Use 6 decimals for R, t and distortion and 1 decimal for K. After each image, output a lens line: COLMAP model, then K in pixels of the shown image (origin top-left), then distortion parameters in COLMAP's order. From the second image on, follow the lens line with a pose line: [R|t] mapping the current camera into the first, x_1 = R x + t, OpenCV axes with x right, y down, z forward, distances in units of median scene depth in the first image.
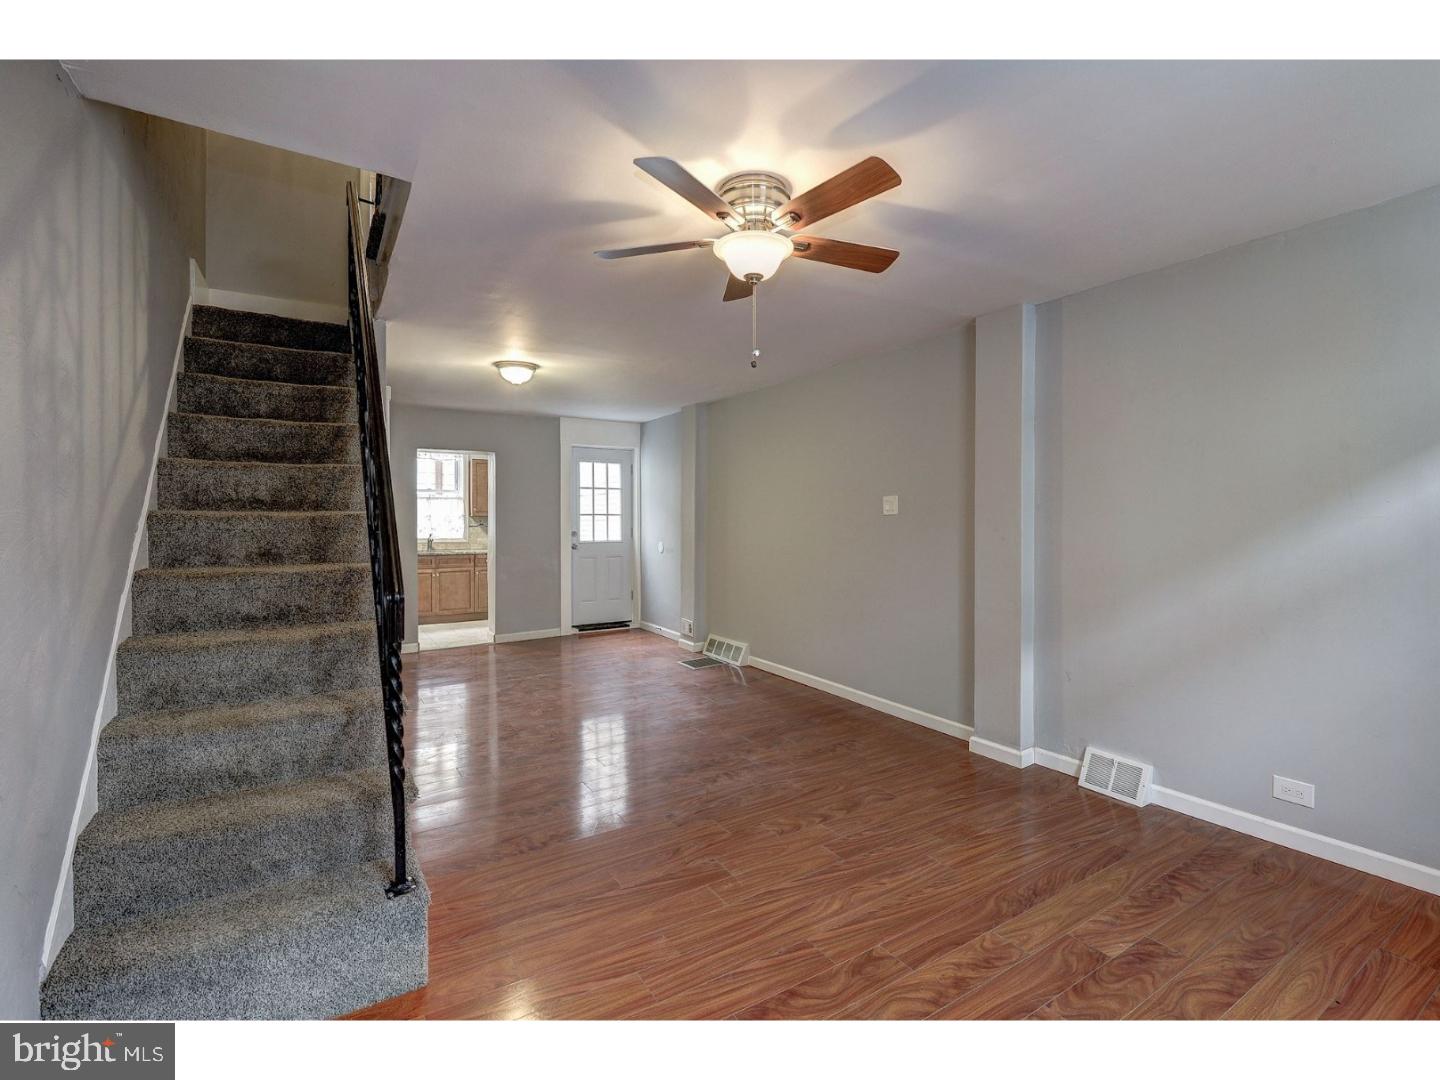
lens RADIAL K [[680.1, 0, 743.7], [0, 680.1, 523.4], [0, 0, 1]] dist [-0.002219, -0.011360]
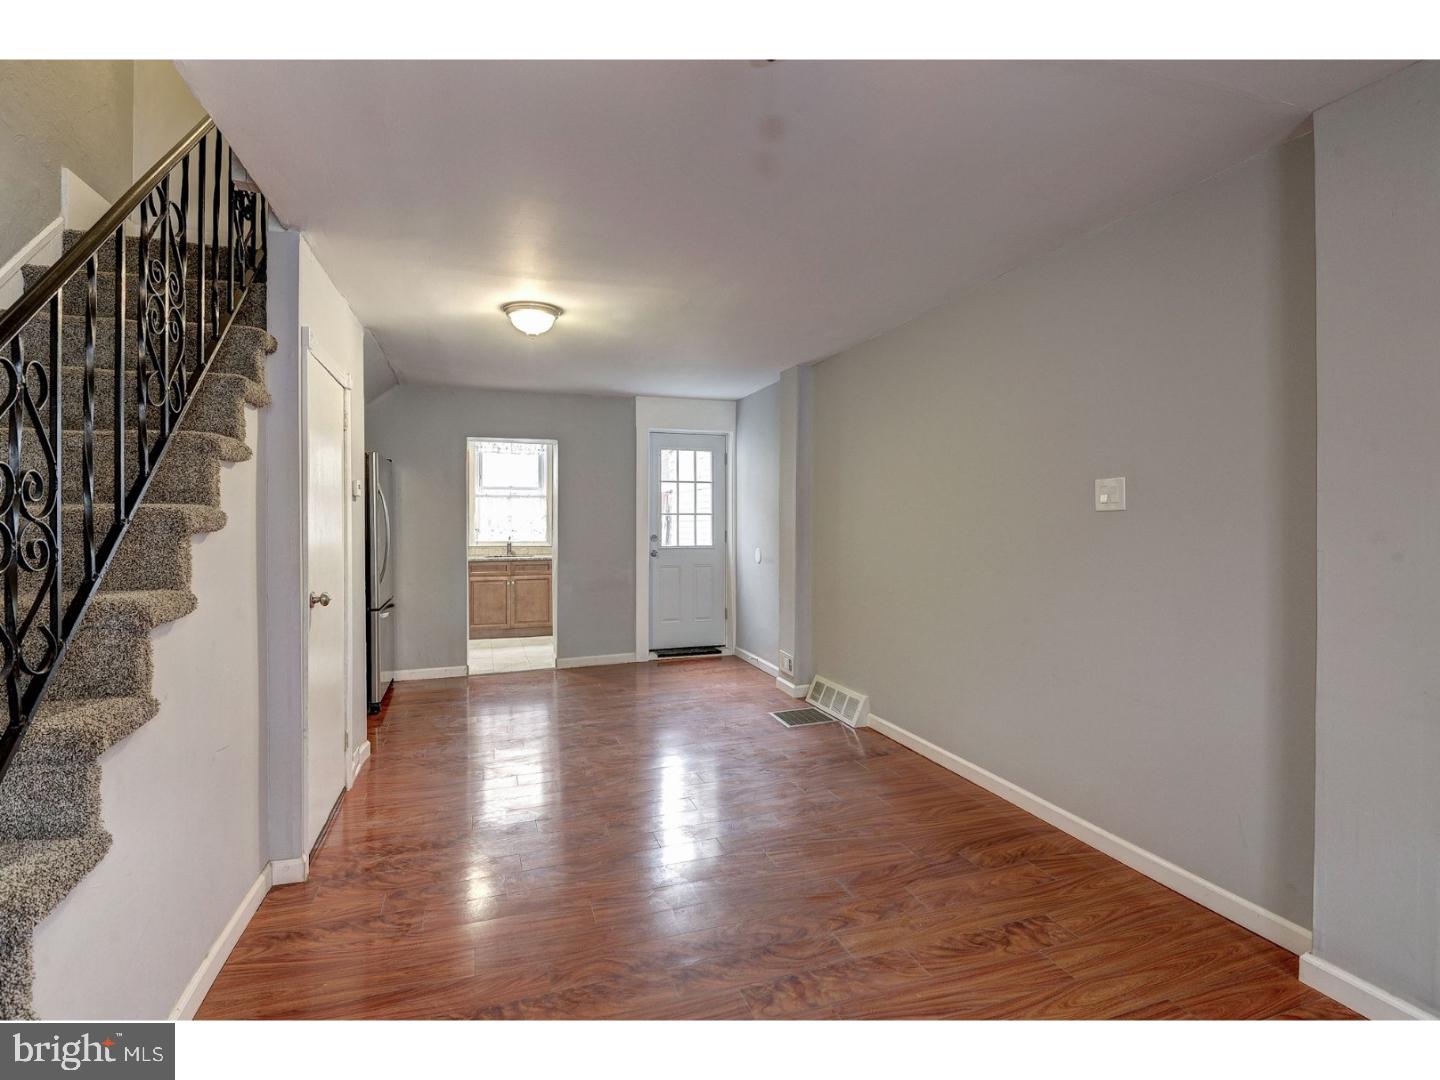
lens RADIAL K [[680.1, 0, 682.9], [0, 680.1, 526.5], [0, 0, 1]] dist [-0.002219, -0.011360]
pose [[0.957213, 0.001220, -0.289382, 0.024906], [-0.000671, 0.999998, 0.001997, 0.000245], [0.289384, -0.001717, 0.957212, 0.248096]]
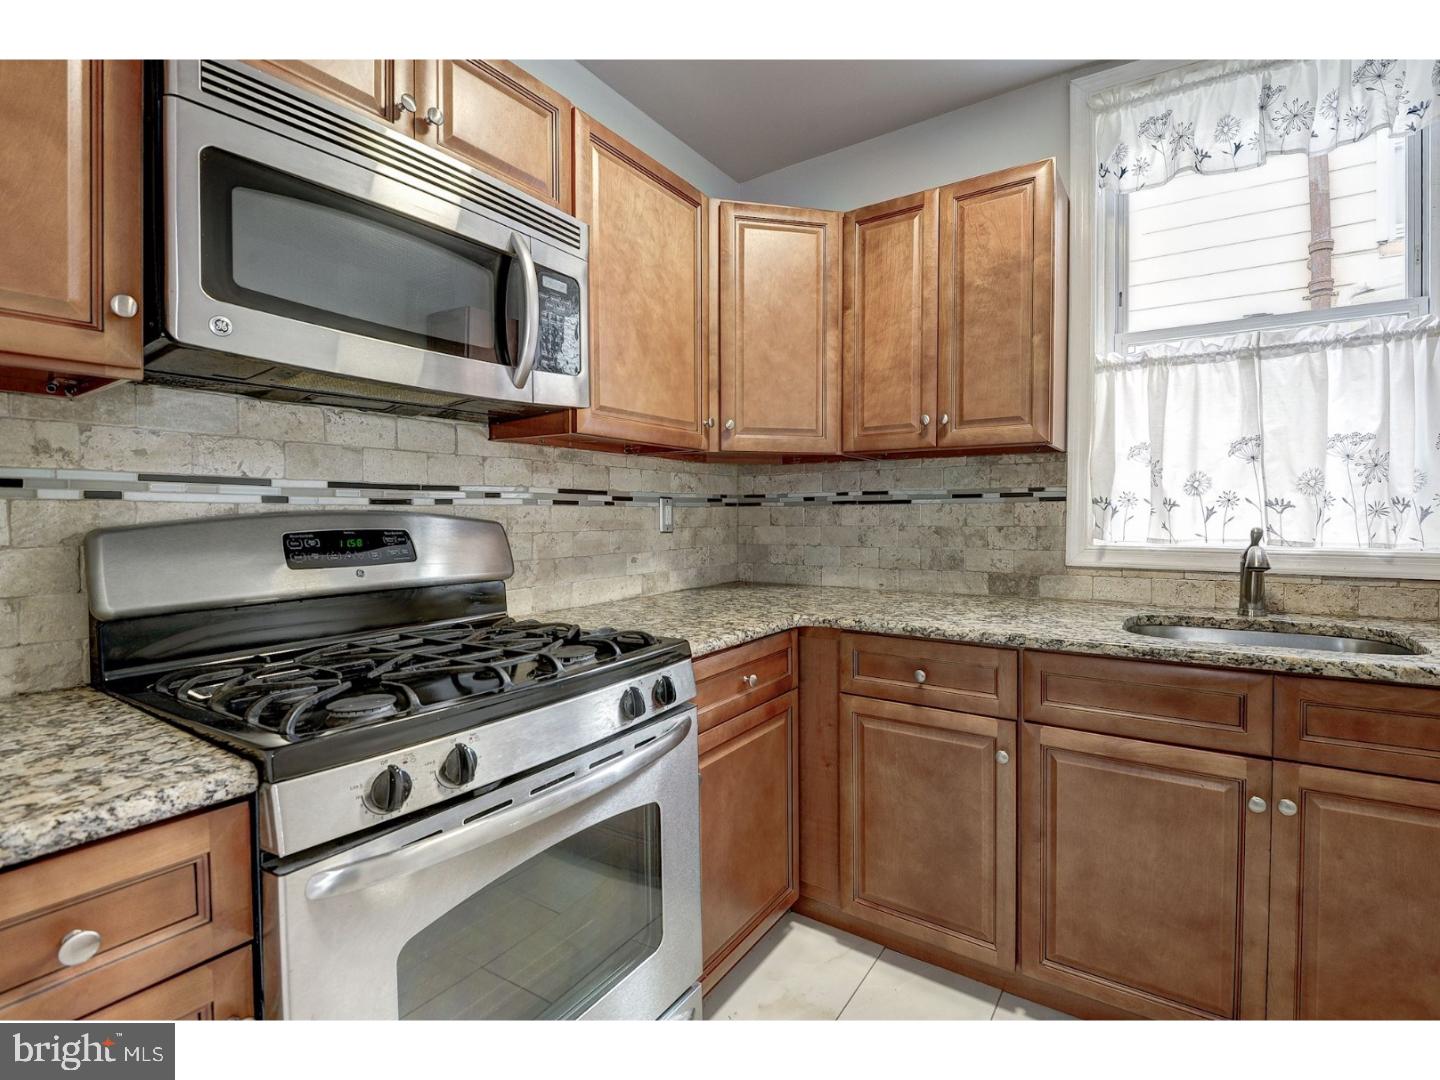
lens RADIAL K [[680.1, 0, 745.6], [0, 680.1, 526.7], [0, 0, 1]] dist [-0.002219, -0.011360]
pose [[0.402624, 0.017939, -0.915190, -0.453777], [0.003391, 0.999772, 0.021088, 0.012739], [0.915359, -0.011594, 0.402471, 1.022211]]
